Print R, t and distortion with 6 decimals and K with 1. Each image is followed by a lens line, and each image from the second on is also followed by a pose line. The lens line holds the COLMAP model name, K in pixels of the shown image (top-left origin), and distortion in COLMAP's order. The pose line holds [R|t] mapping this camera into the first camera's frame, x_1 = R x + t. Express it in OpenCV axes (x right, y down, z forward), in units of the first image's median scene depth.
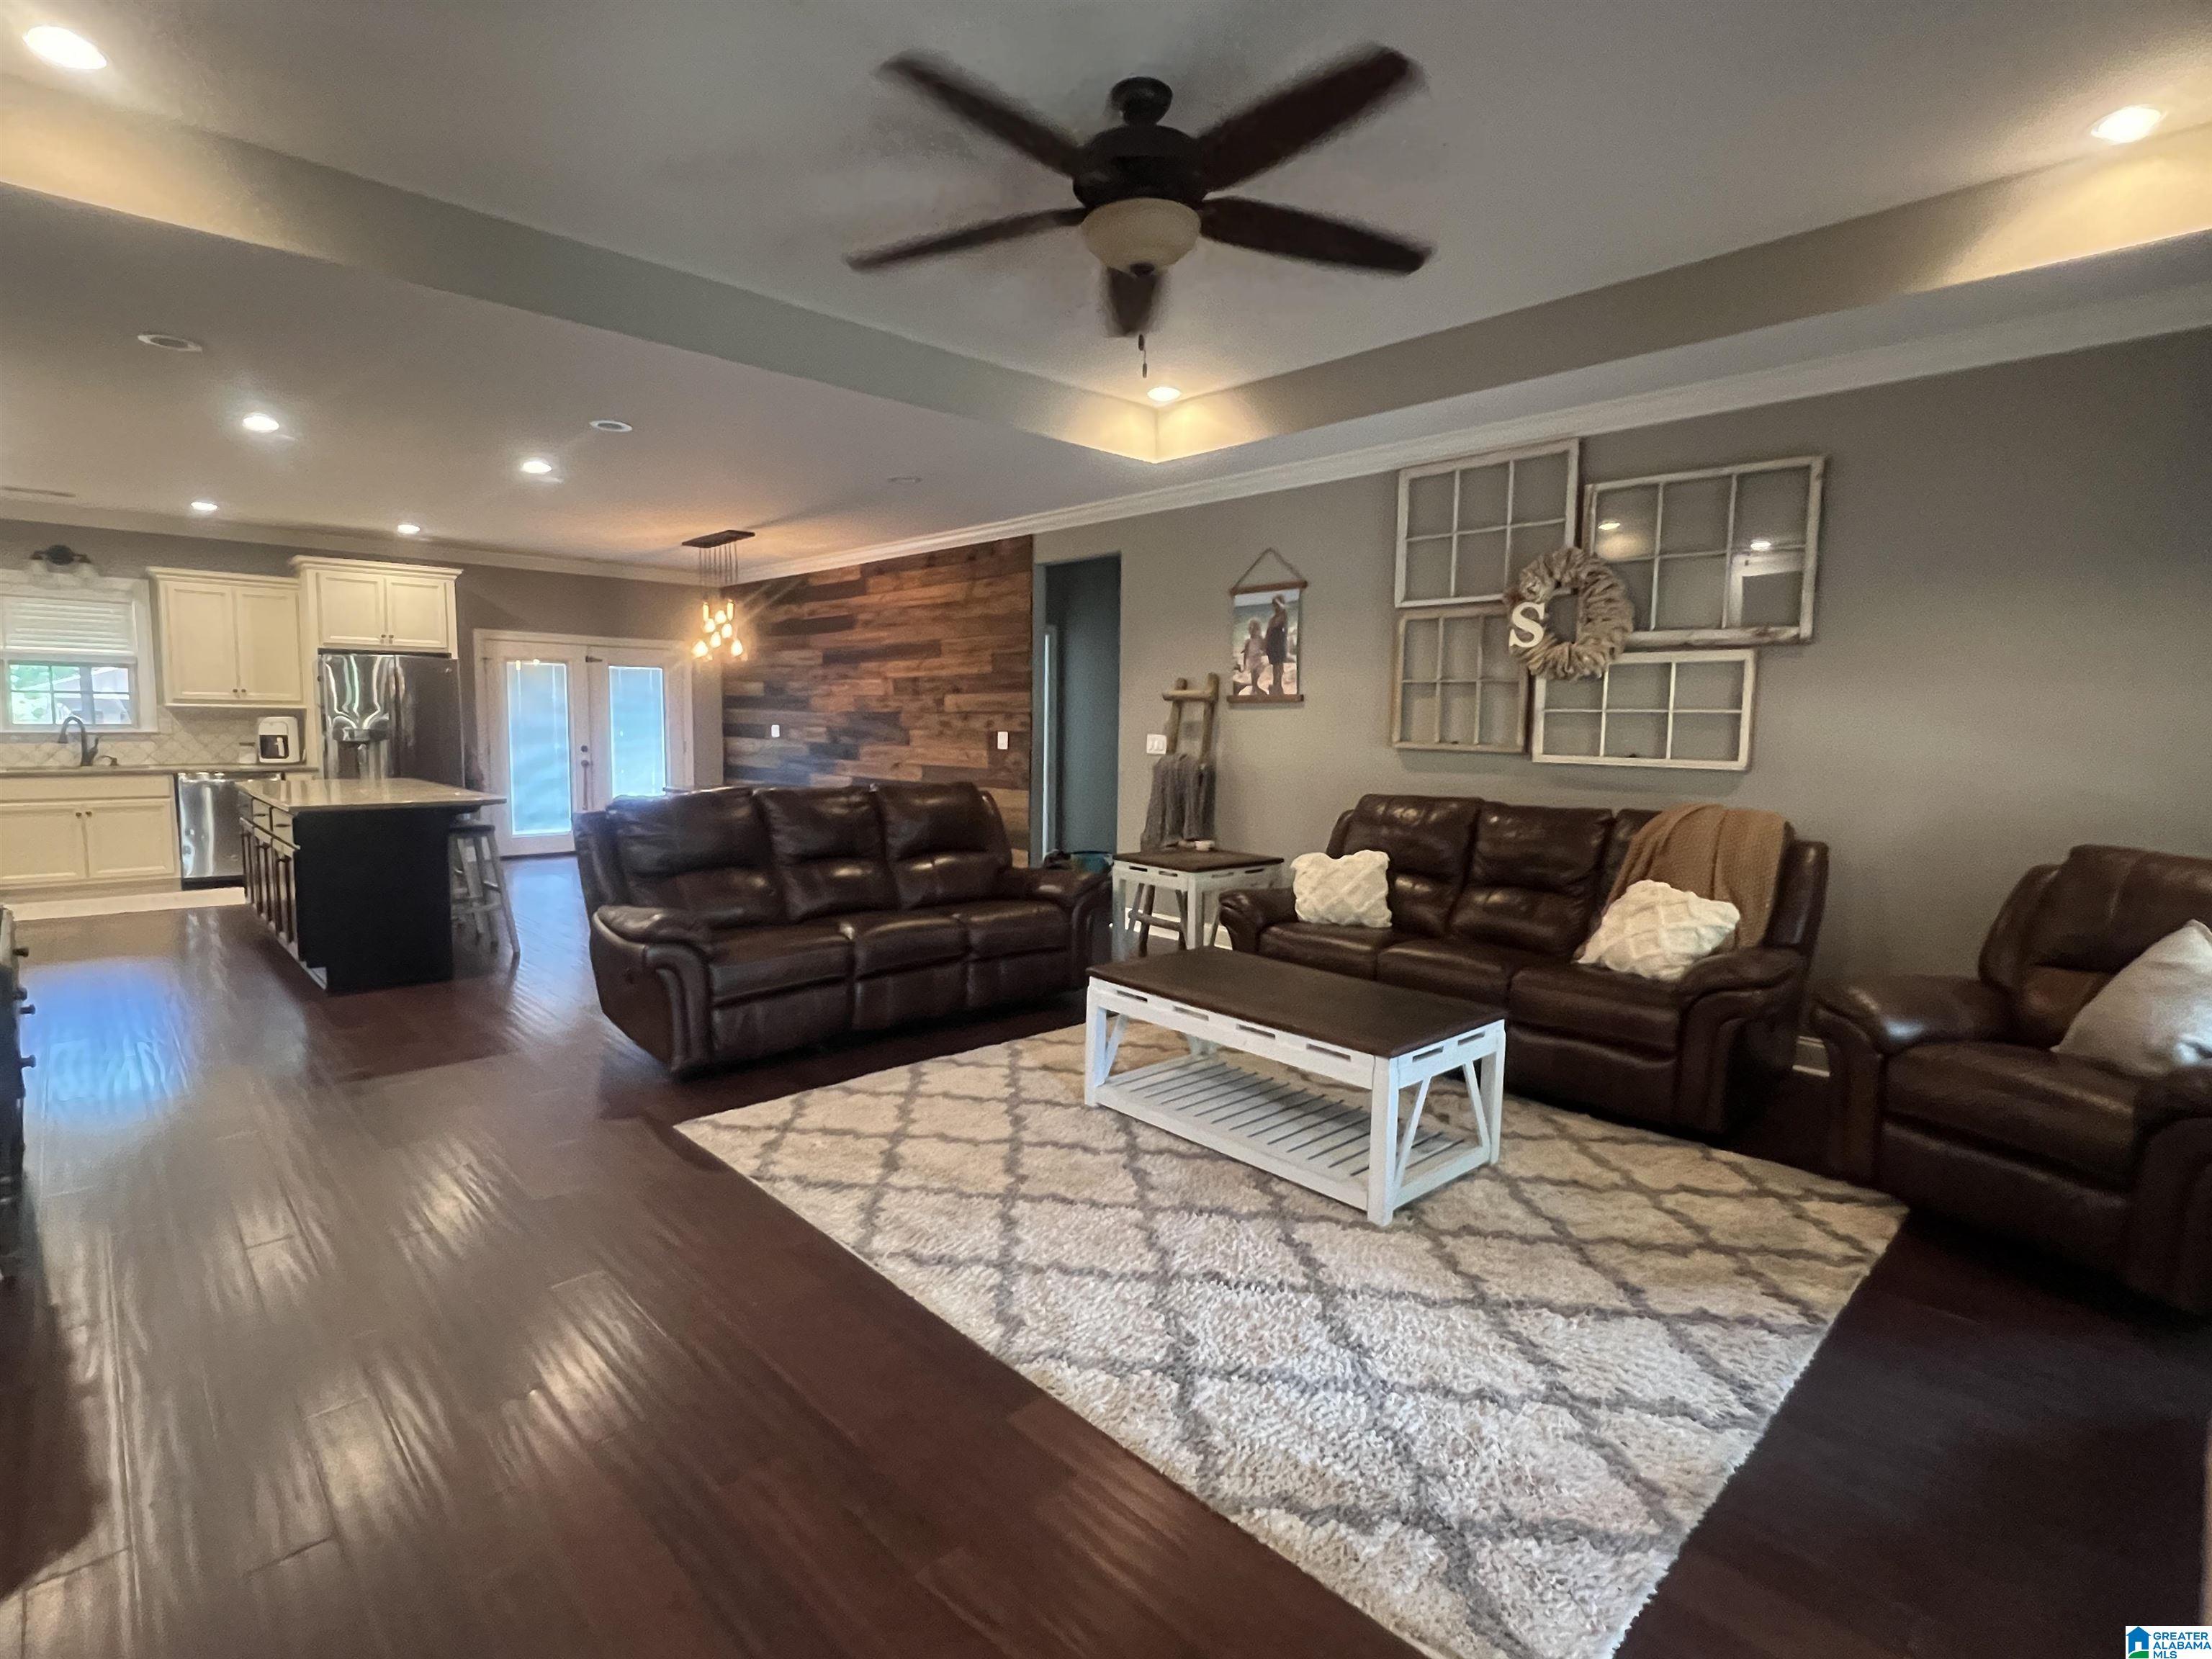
lens RADIAL K [[1086.1, 0, 1102.5], [0, 1086.1, 821.2], [0, 0, 1]] dist [-0.002658, 0.000381]
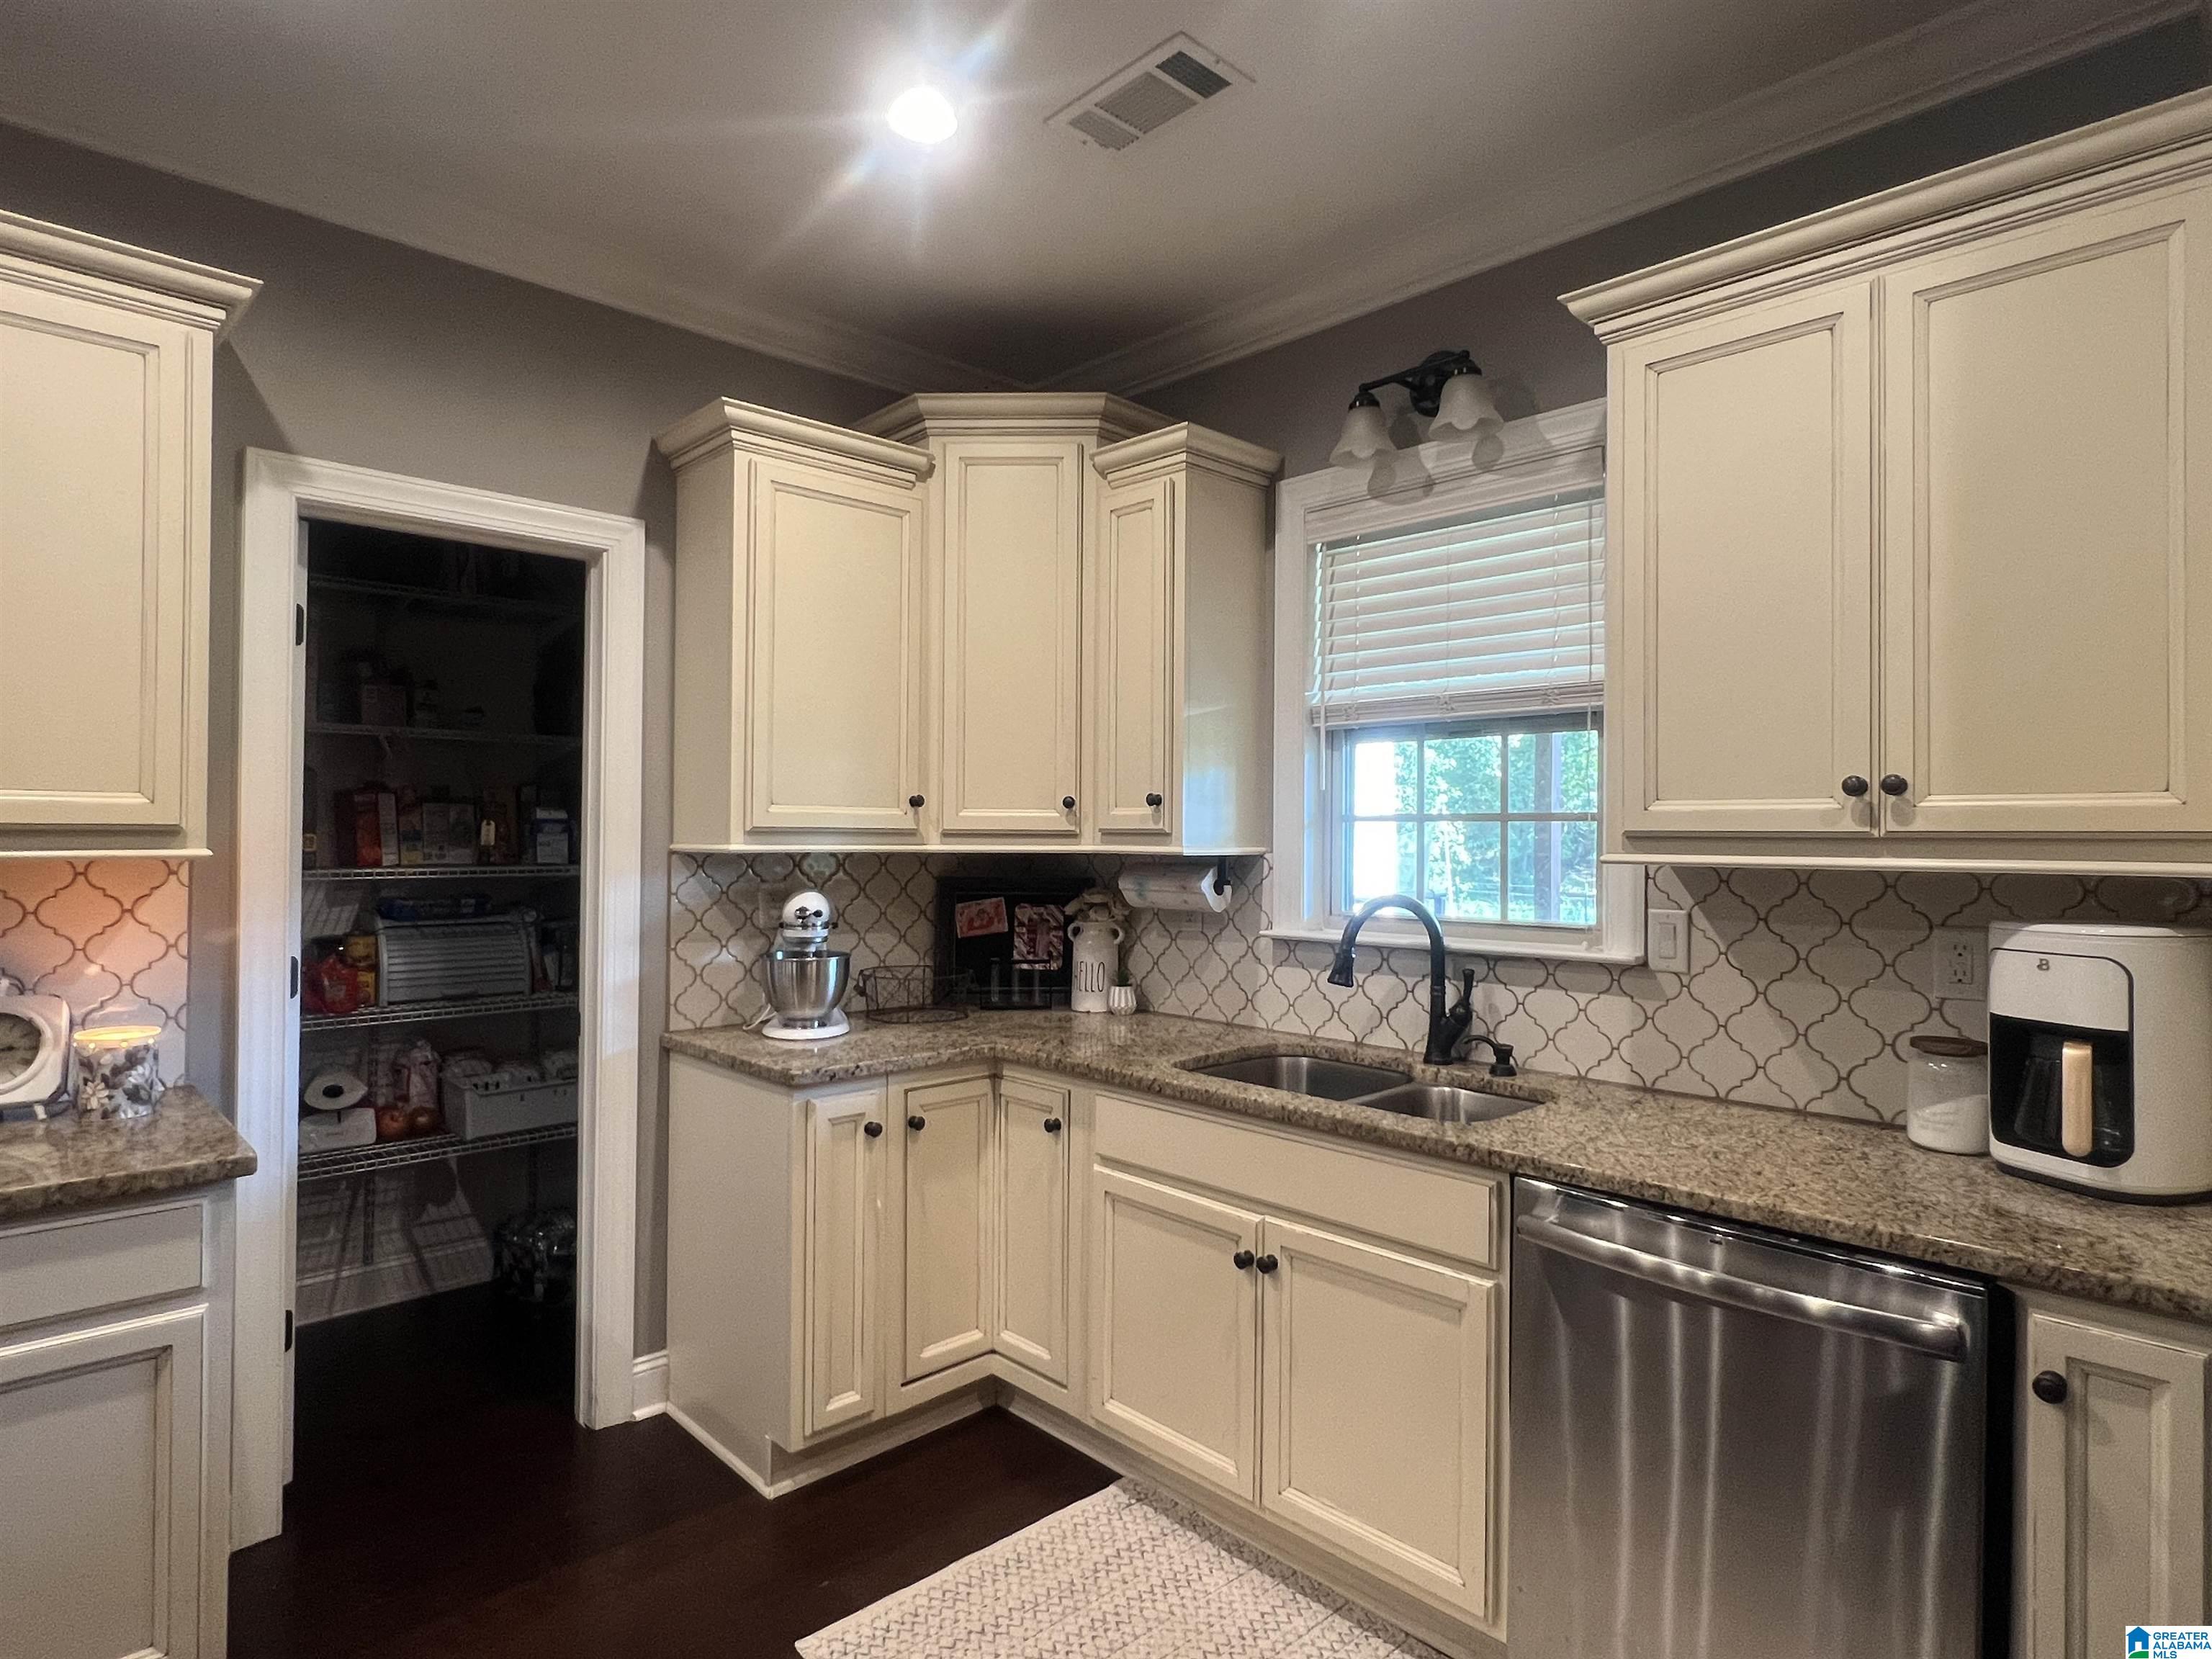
lens RADIAL K [[1202.5, 0, 1100.2], [0, 1202.5, 828.4], [0, 0, 1]] dist [-0.004147, 0.000402]
pose [[0.002110, -0.022538, -0.999744, -0.801880], [-0.102252, 0.994501, -0.022636, -0.129413], [0.994756, 0.102273, -0.000206, 1.192447]]
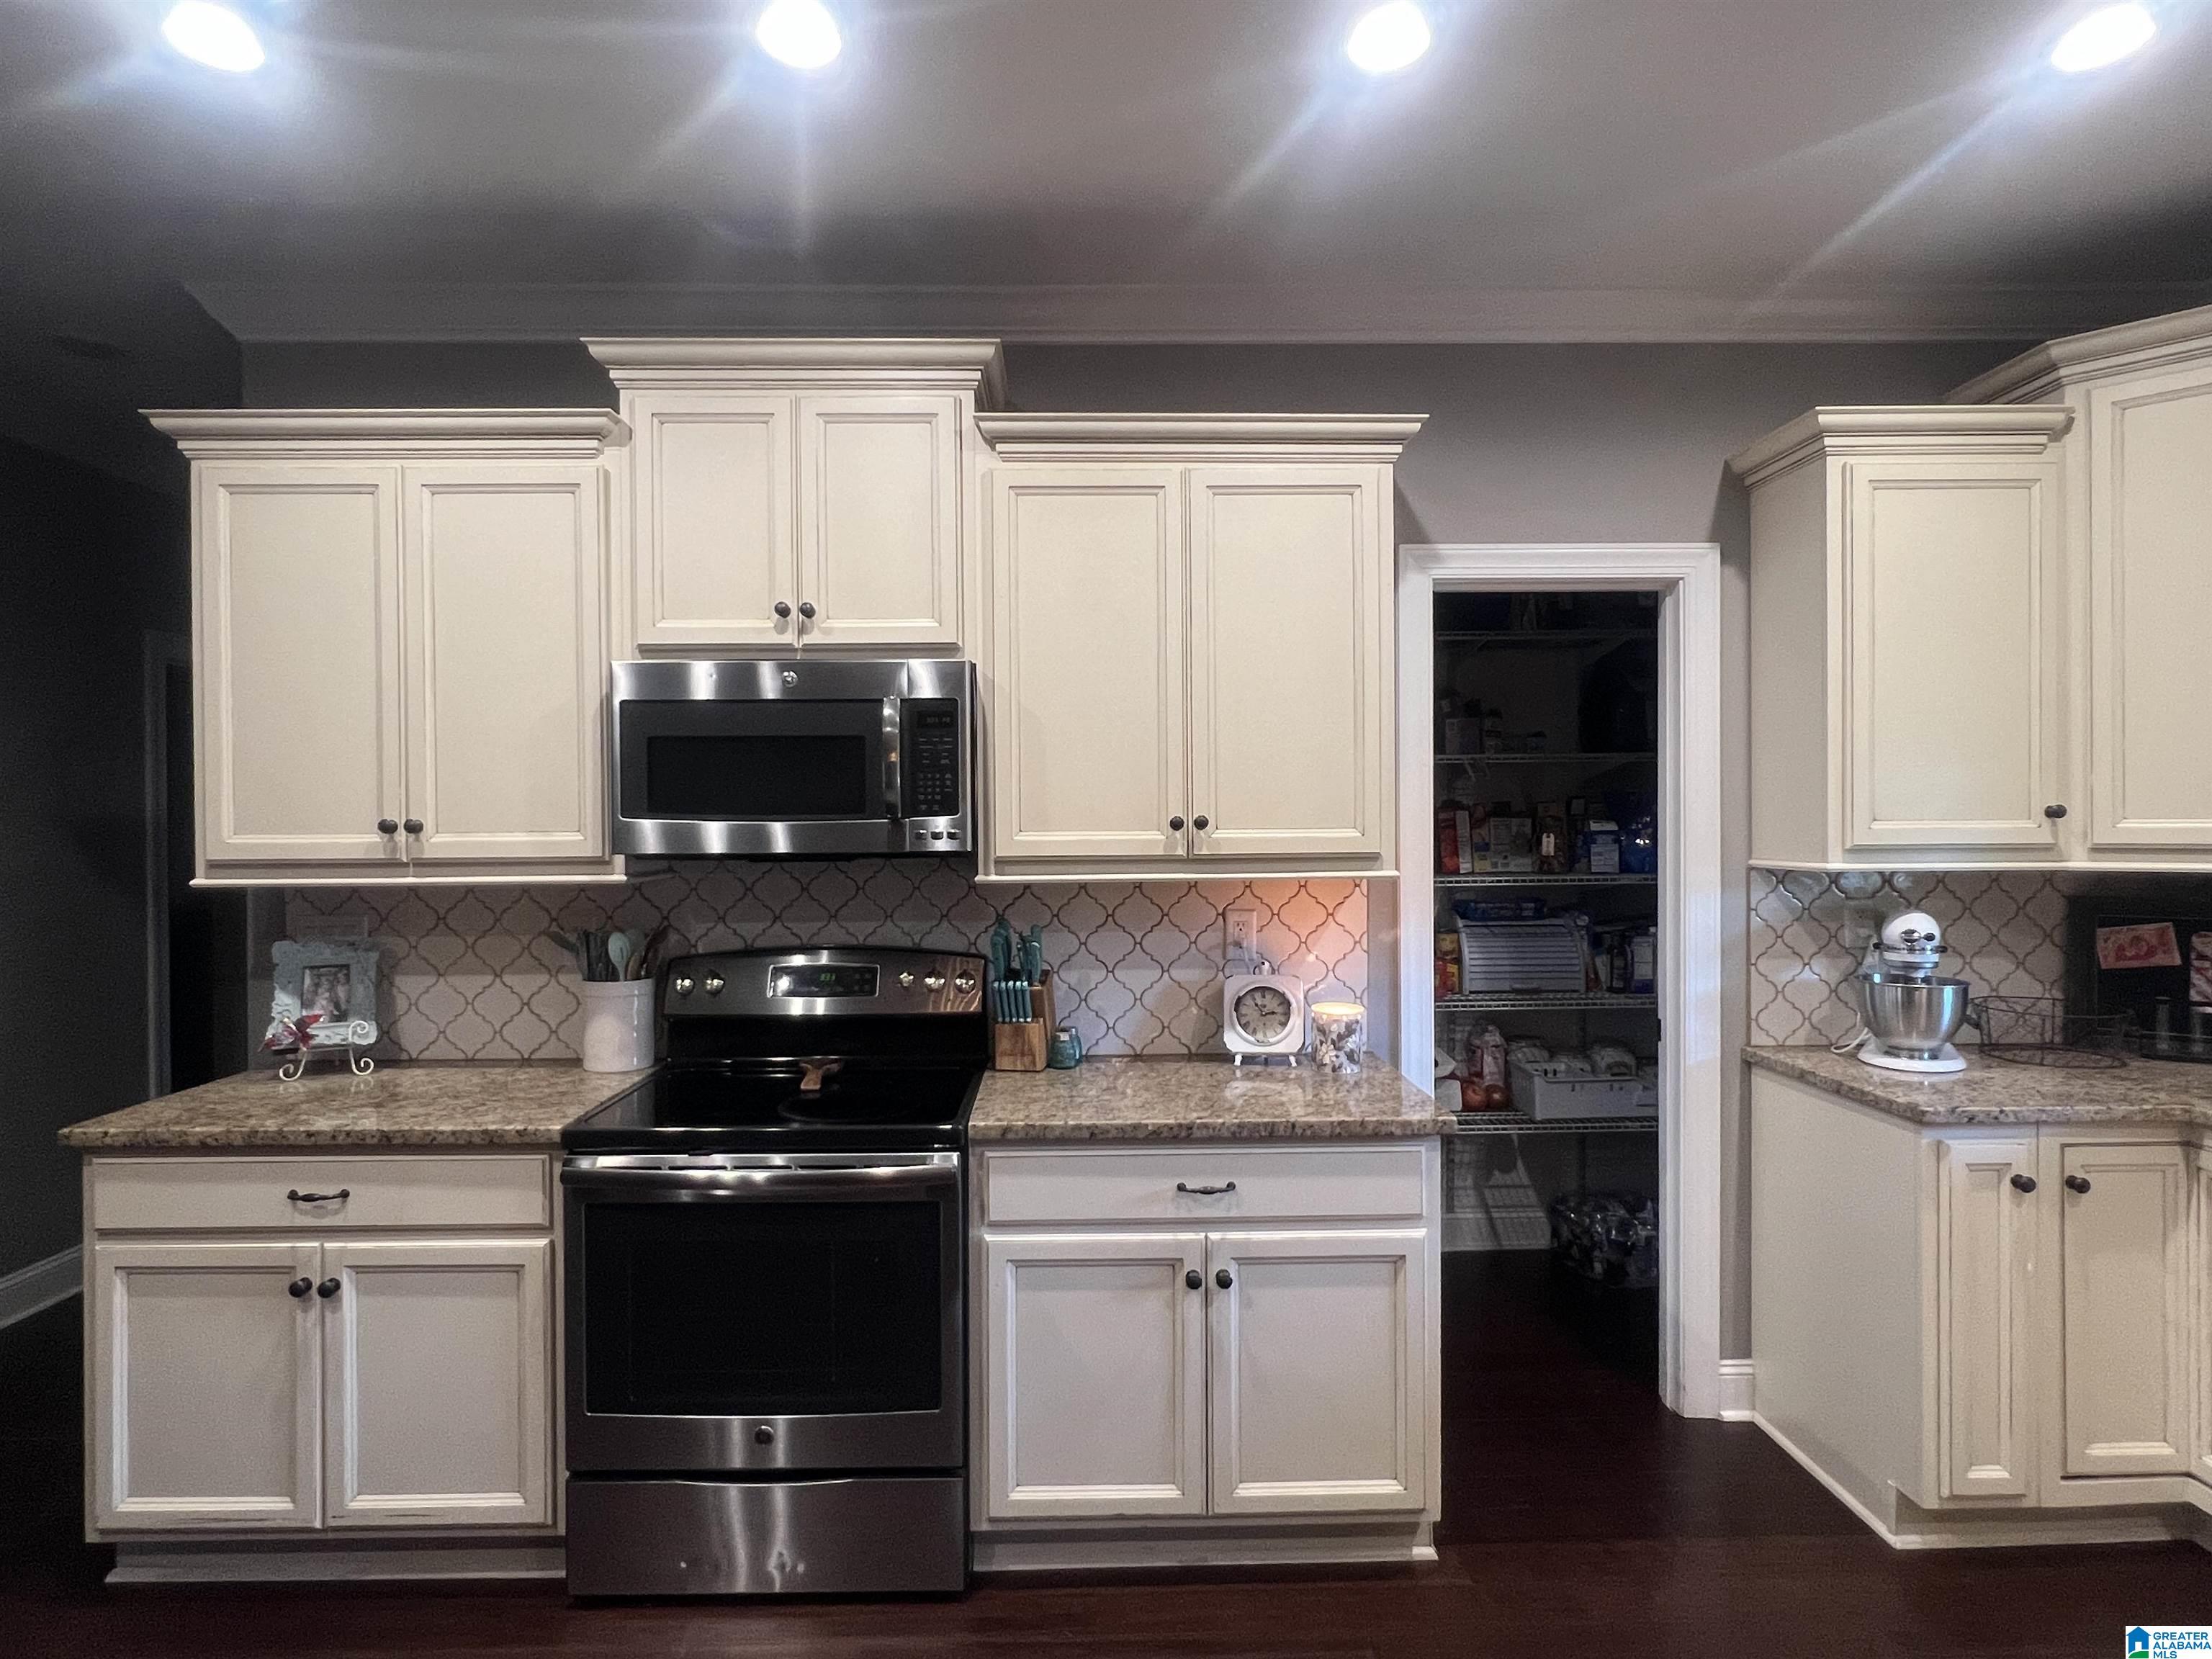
lens RADIAL K [[1202.5, 0, 1100.2], [0, 1202.5, 828.4], [0, 0, 1]] dist [-0.004147, 0.000402]
pose [[-0.673834, -0.007820, -0.738842, -0.748021], [-0.073807, 0.995655, 0.056774, -0.137469], [0.735187, 0.092788, -0.671483, 1.152380]]
